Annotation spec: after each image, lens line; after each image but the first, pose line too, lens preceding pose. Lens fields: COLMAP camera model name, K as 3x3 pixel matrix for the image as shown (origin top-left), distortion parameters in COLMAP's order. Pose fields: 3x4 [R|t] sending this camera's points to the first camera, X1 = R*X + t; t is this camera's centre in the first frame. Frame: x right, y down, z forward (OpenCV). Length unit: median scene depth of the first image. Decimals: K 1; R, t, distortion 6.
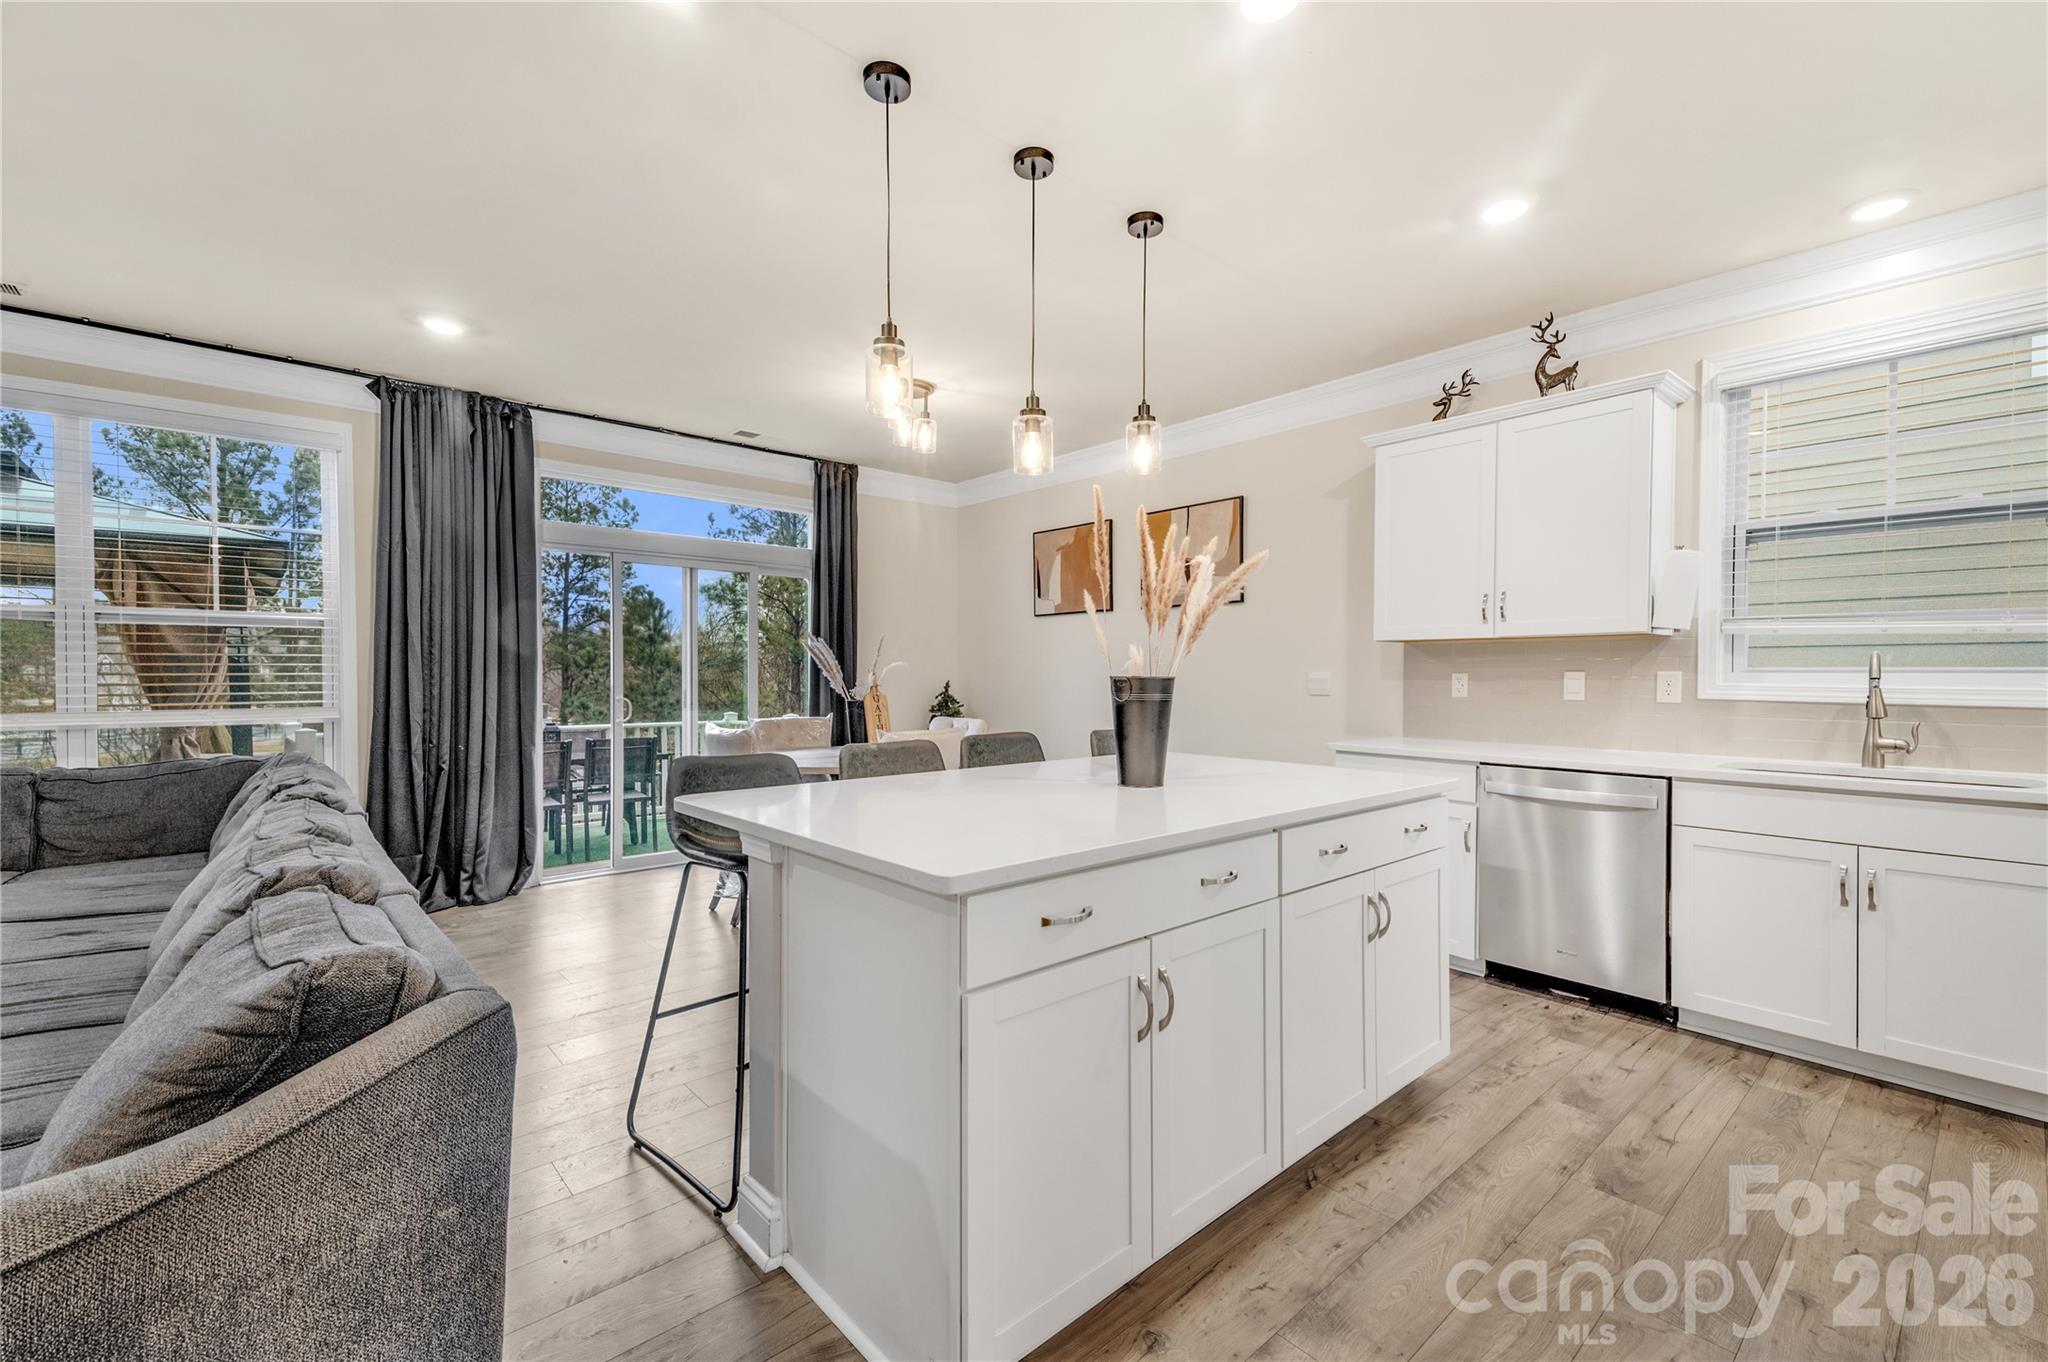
lens RADIAL K [[855.3, 0, 1026.7], [0, 855.3, 686.4], [0, 0, 1]] dist [0.015891, -0.000848]
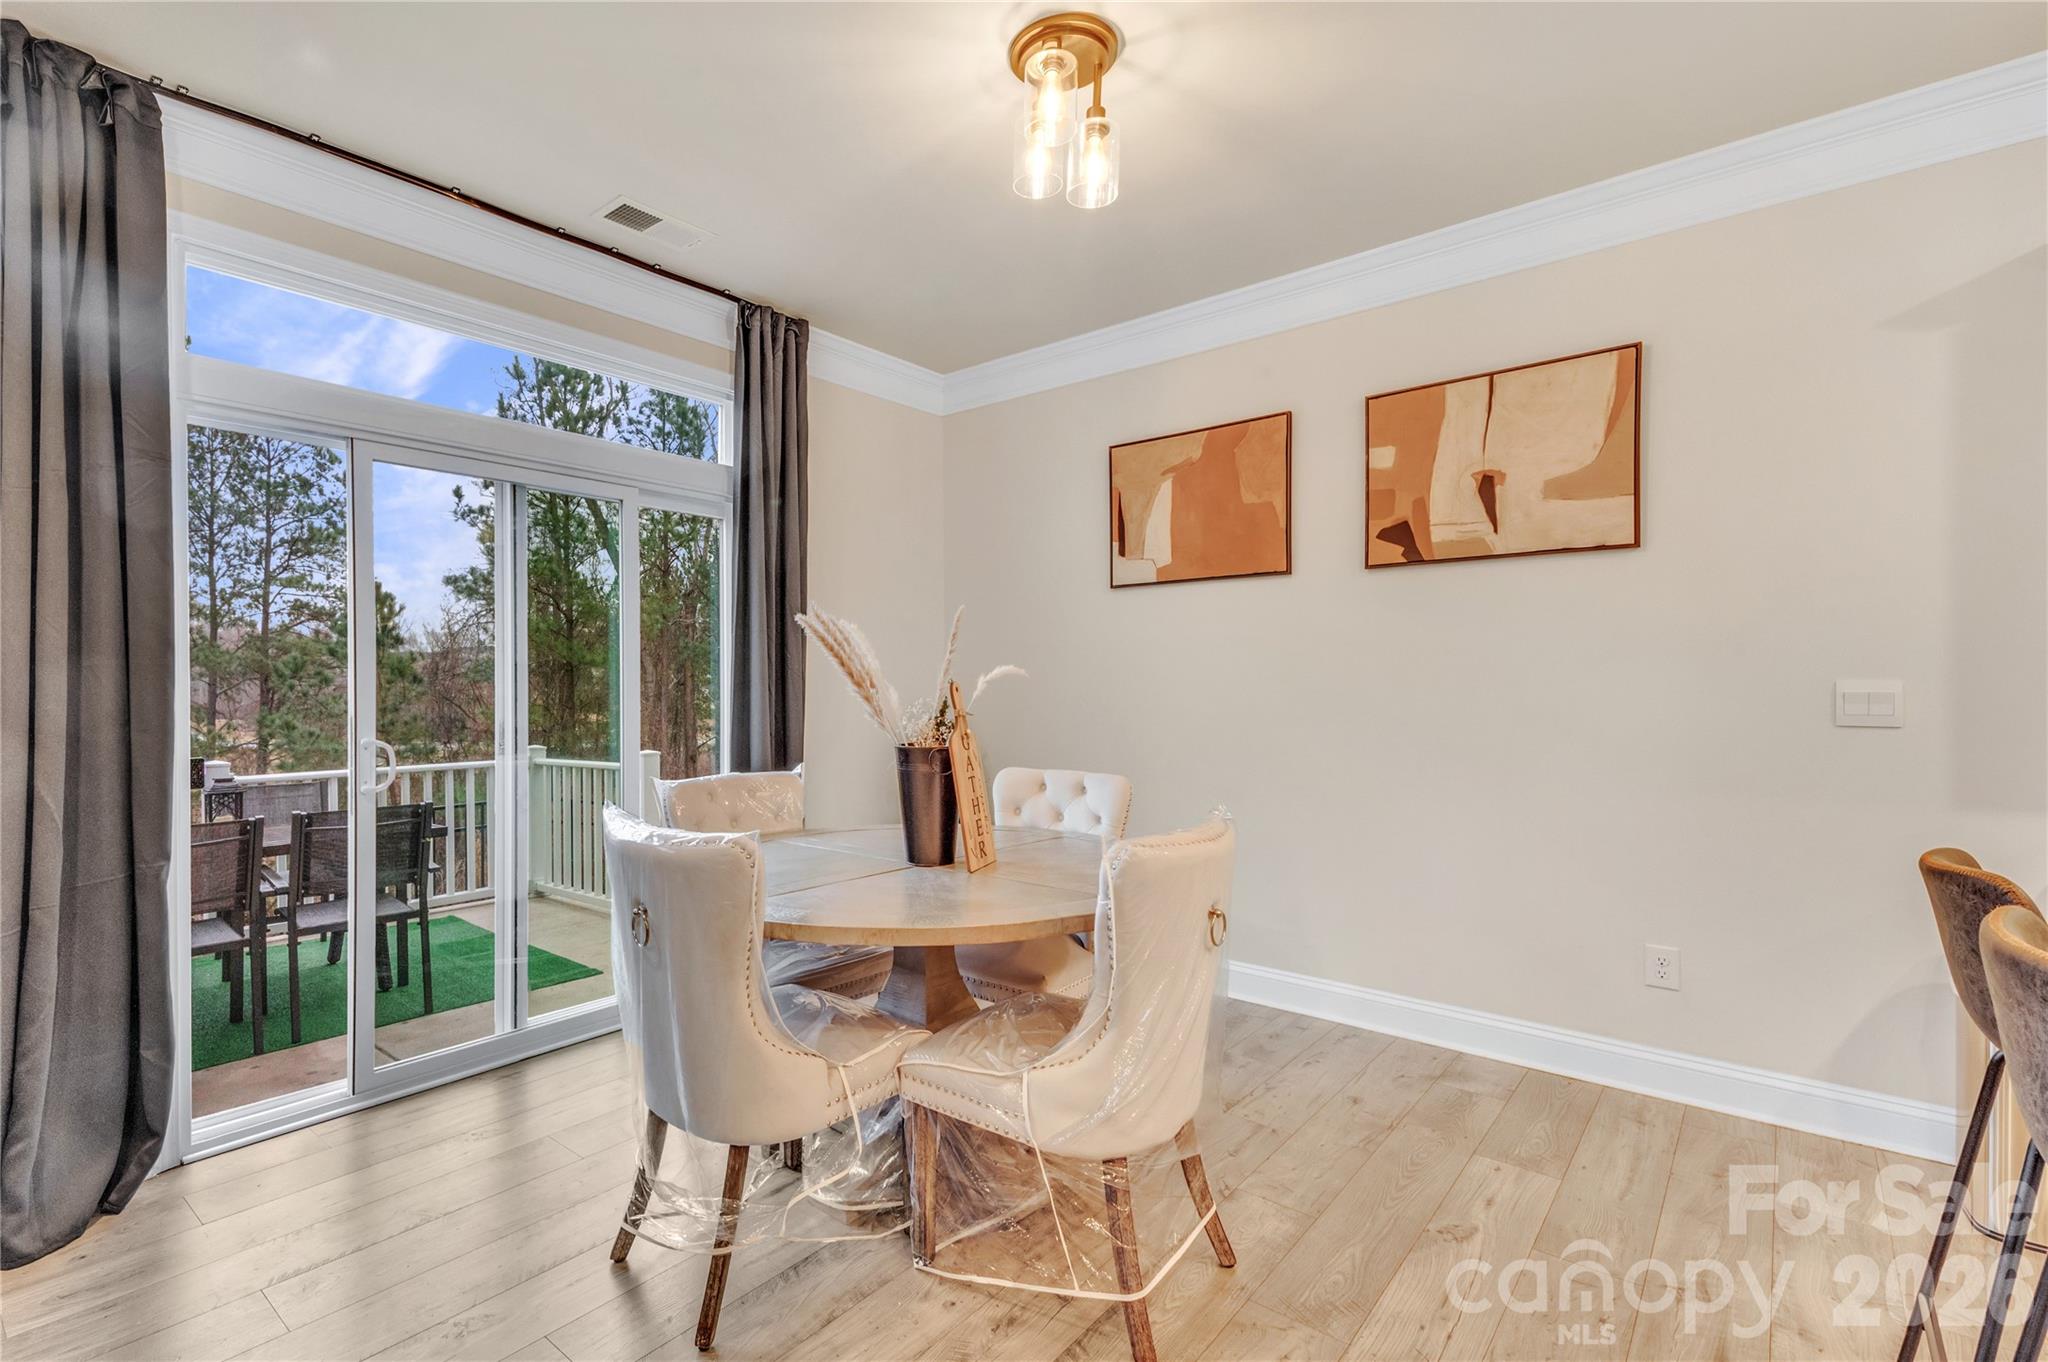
lens RADIAL K [[924.2, 0, 921.6], [0, 924.2, 679.3], [0, 0, 1]] dist [0.016805, -0.000676]
pose [[0.992821, -0.005894, 0.119464, -0.346467], [0.007852, 0.999842, -0.015928, -0.016980], [-0.119351, 0.016751, 0.992711, 0.672785]]
